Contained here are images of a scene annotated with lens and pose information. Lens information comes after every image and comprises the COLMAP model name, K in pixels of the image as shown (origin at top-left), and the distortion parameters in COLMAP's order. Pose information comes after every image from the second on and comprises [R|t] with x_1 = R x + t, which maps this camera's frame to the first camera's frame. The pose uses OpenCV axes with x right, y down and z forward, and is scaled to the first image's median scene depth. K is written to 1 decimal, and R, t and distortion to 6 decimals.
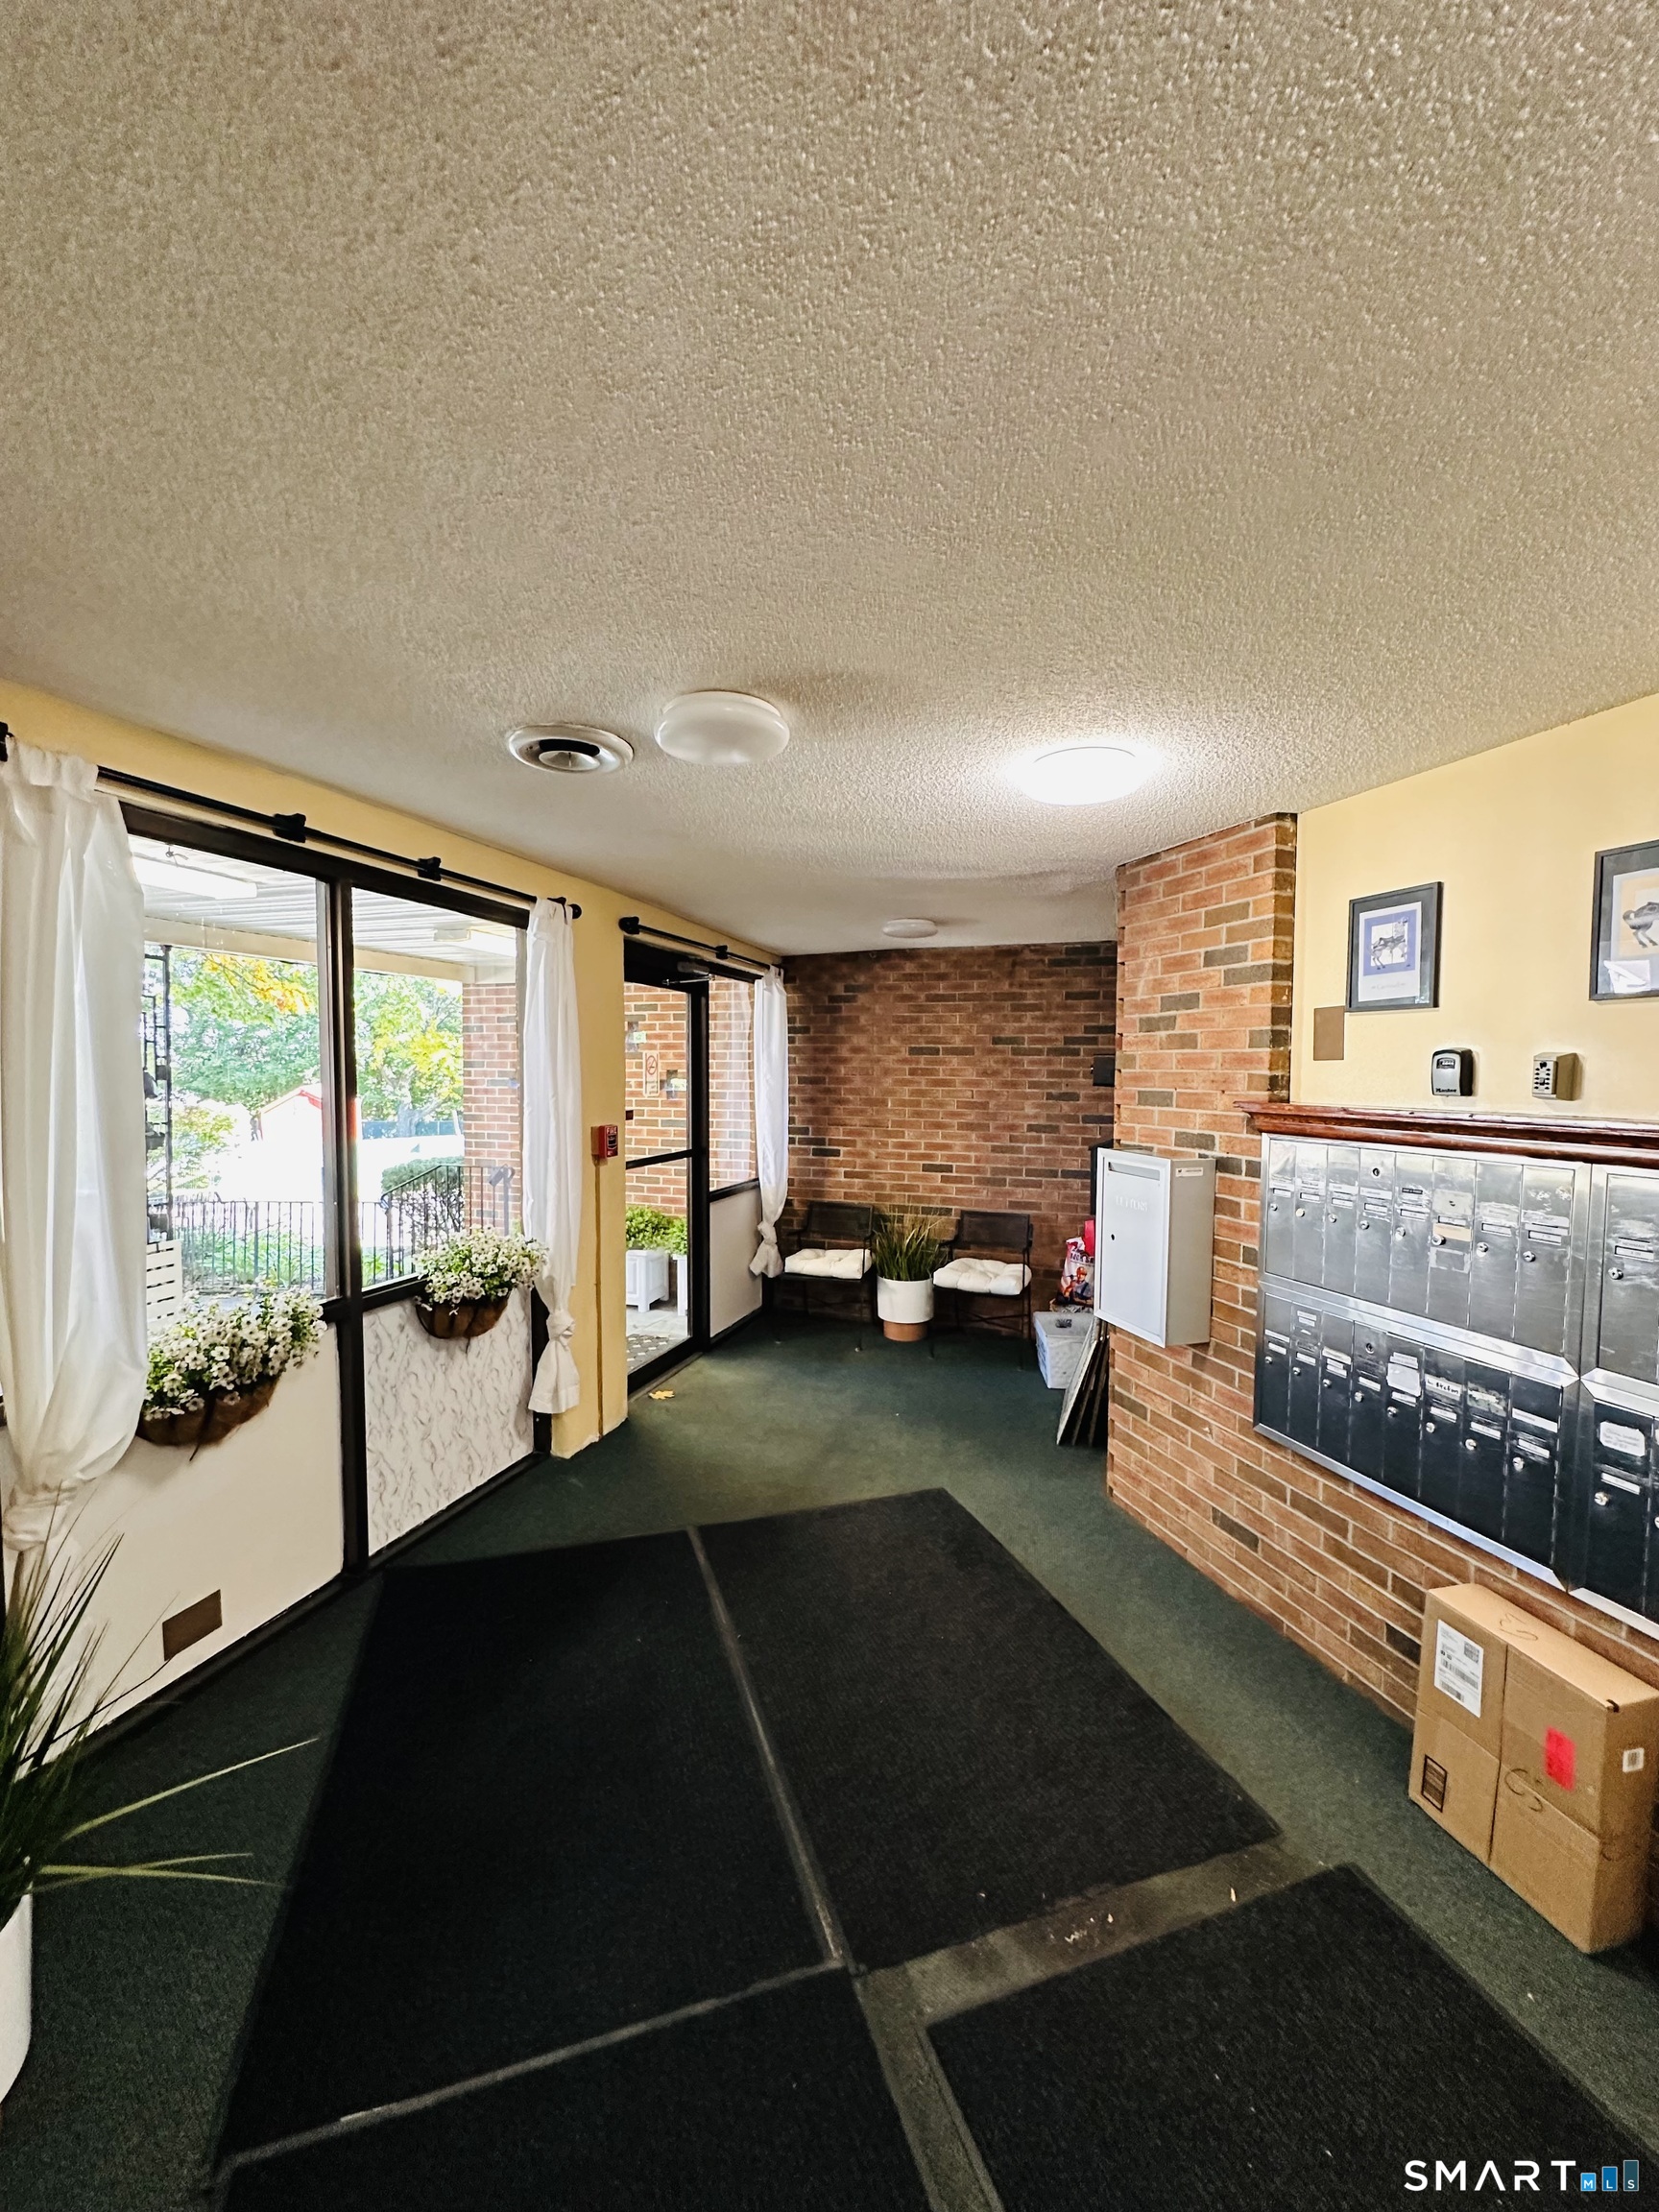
lens RADIAL K [[883.0, 0, 829.0], [0, 883.0, 1109.0], [0, 0, 1]] dist [0.002462, 0.000157]
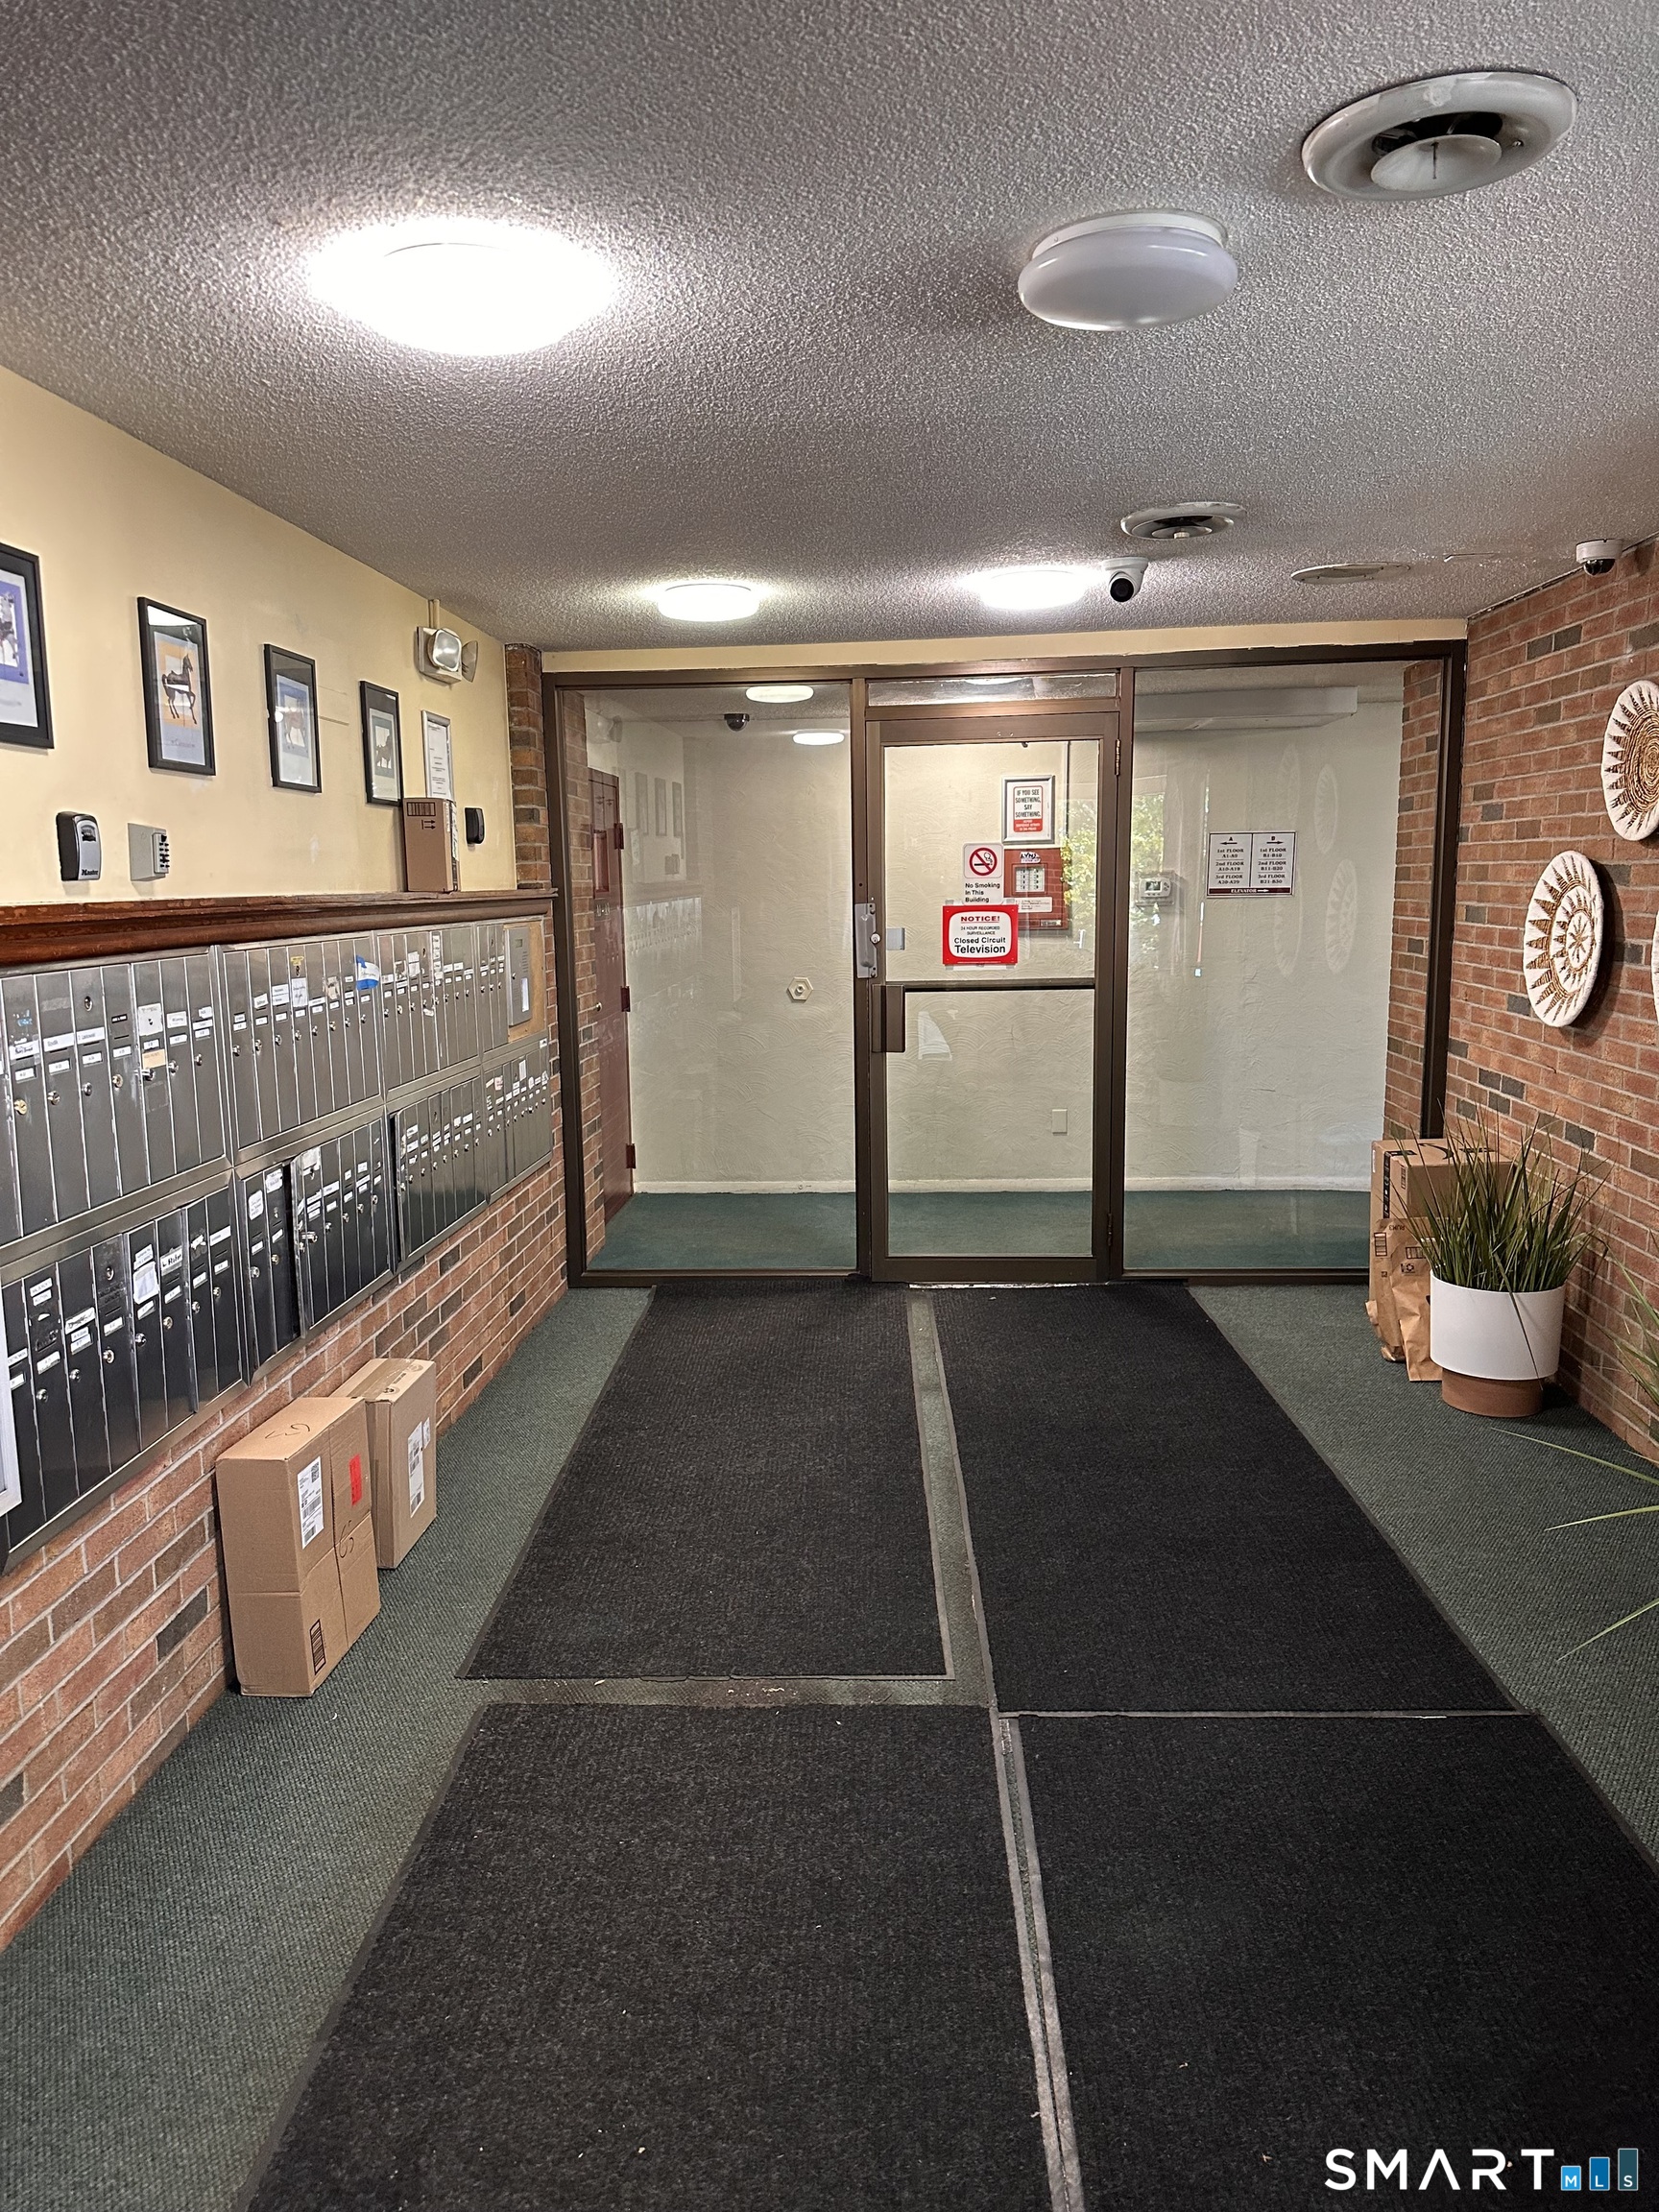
lens RADIAL K [[1589.5, 0, 829.5], [0, 1589.5, 1106.0], [0, 0, 1]] dist [0.141026, -0.203539]
pose [[-0.934343, -0.042746, 0.353801, -0.397077], [0.030749, 0.979408, 0.199535, -0.098265], [-0.355045, 0.197313, -0.913789, 2.428806]]
